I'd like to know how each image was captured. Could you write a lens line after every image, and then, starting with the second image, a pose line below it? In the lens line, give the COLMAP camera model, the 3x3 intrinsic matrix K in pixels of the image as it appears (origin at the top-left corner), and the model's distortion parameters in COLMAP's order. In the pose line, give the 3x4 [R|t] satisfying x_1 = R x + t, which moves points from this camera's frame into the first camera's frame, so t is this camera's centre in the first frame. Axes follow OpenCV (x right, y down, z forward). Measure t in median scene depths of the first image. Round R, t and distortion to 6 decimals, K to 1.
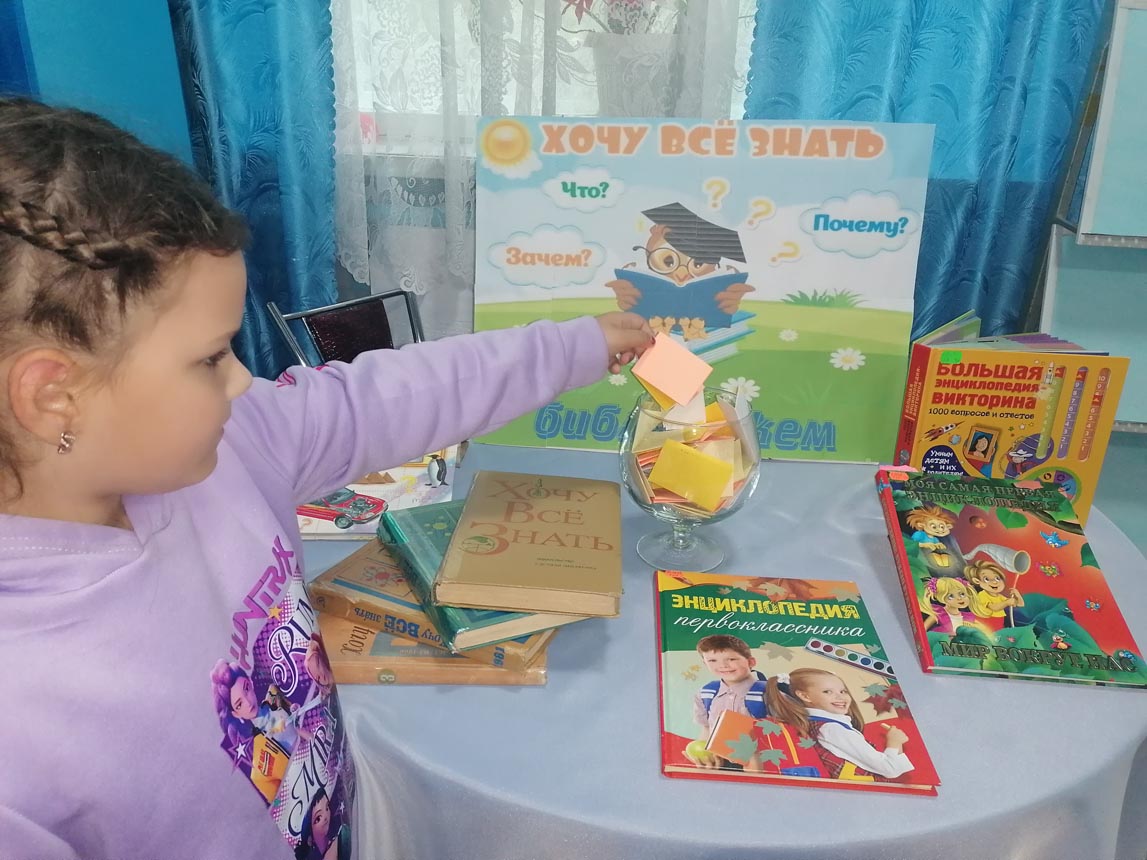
lens RADIAL K [[857.6, 0, 576.6], [0, 857.6, 431.0], [0, 0, 1]] dist [0.049314, -0.035571]
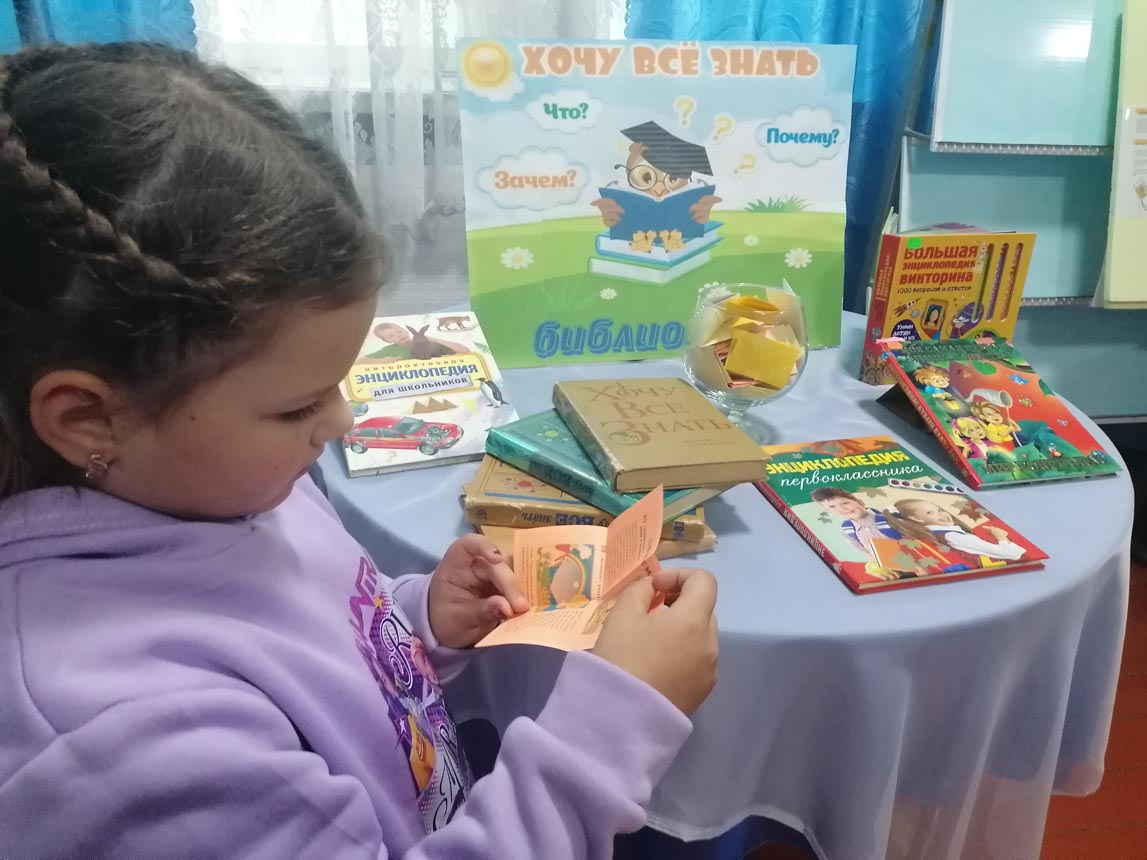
lens RADIAL K [[857.6, 0, 576.6], [0, 857.6, 431.0], [0, 0, 1]] dist [0.049314, -0.035571]
pose [[0.947202, -0.131361, 0.292494, -0.340590], [0.114322, 0.990632, 0.074685, 0.025303], [-0.299565, -0.037303, 0.953346, -0.006653]]
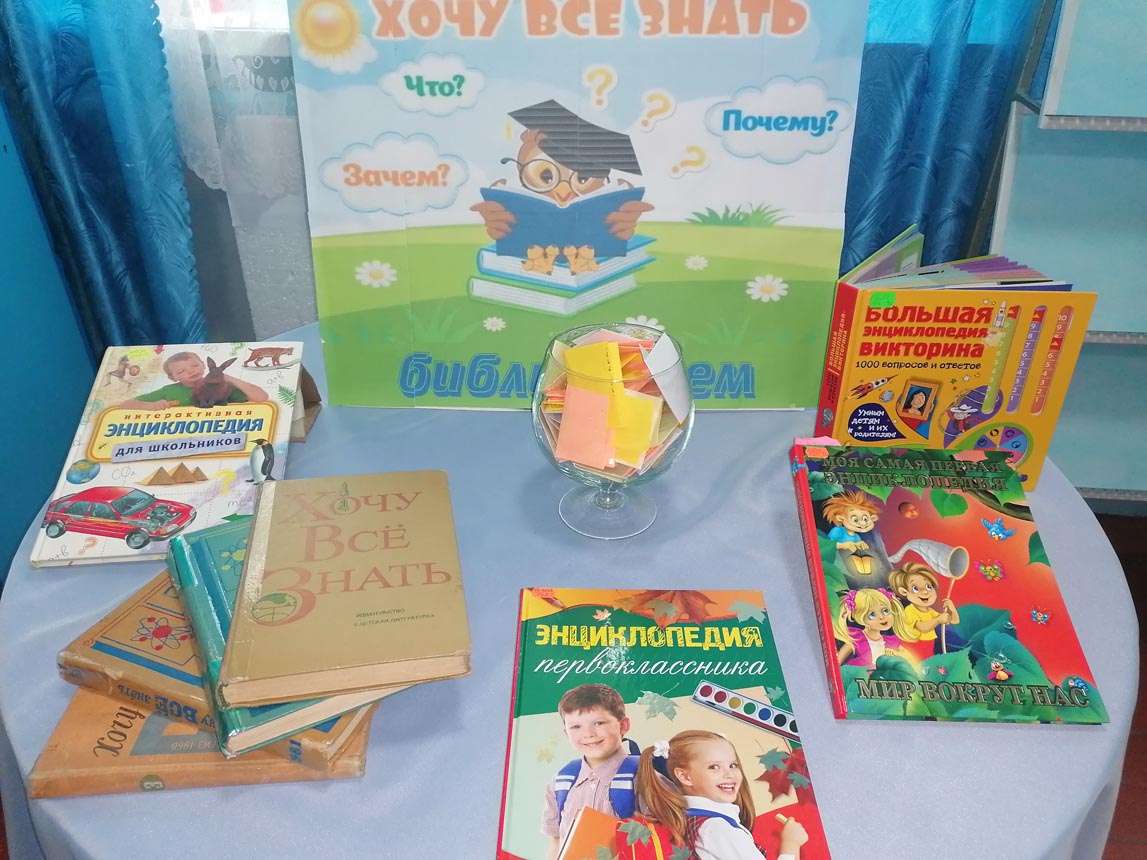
lens RADIAL K [[857.6, 0, 576.6], [0, 857.6, 431.0], [0, 0, 1]] dist [0.049314, -0.035571]
pose [[0.998116, -0.048040, 0.038168, 0.095964], [0.041635, 0.987226, 0.153788, -0.087050], [-0.045069, -0.151909, 0.987366, 0.170370]]
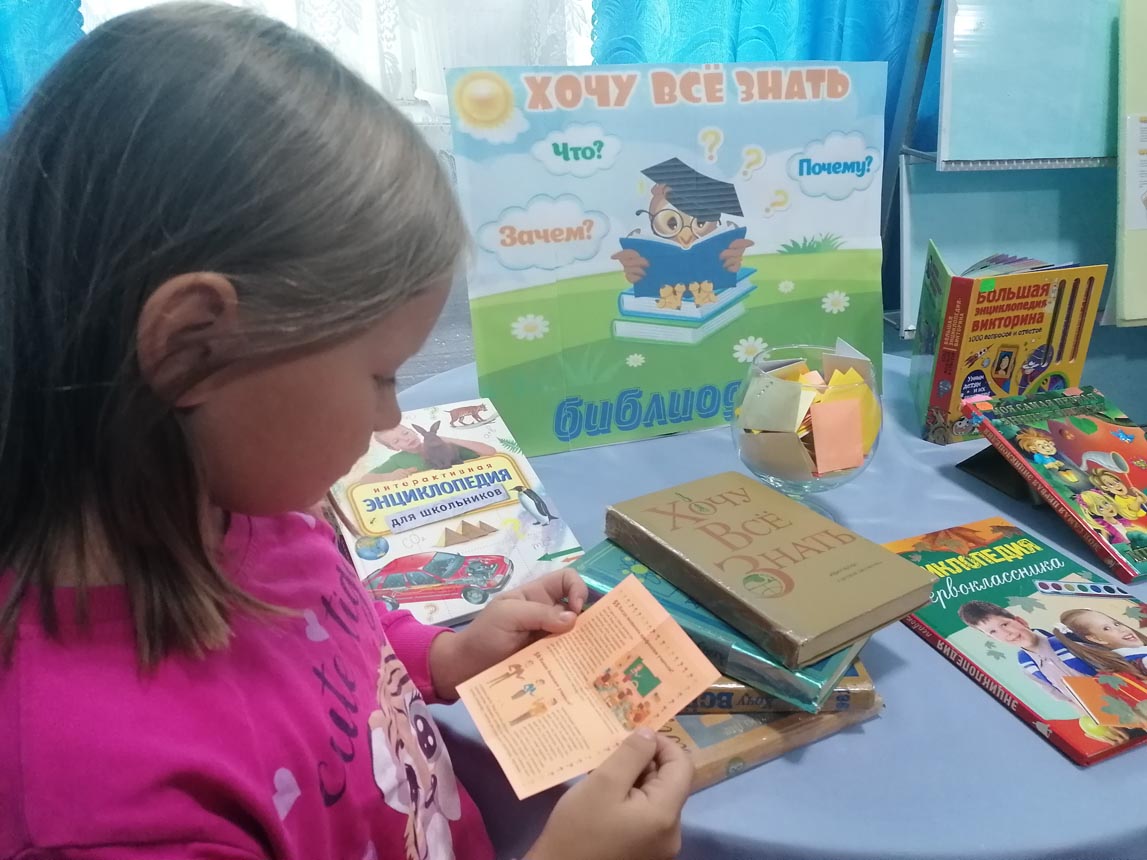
lens RADIAL K [[857.6, 0, 576.6], [0, 857.6, 431.0], [0, 0, 1]] dist [0.049314, -0.035571]
pose [[0.897228, -0.198099, 0.394637, -0.401129], [0.180182, 0.980178, 0.082374, -0.076896], [-0.403133, -0.002802, 0.915137, 0.209228]]
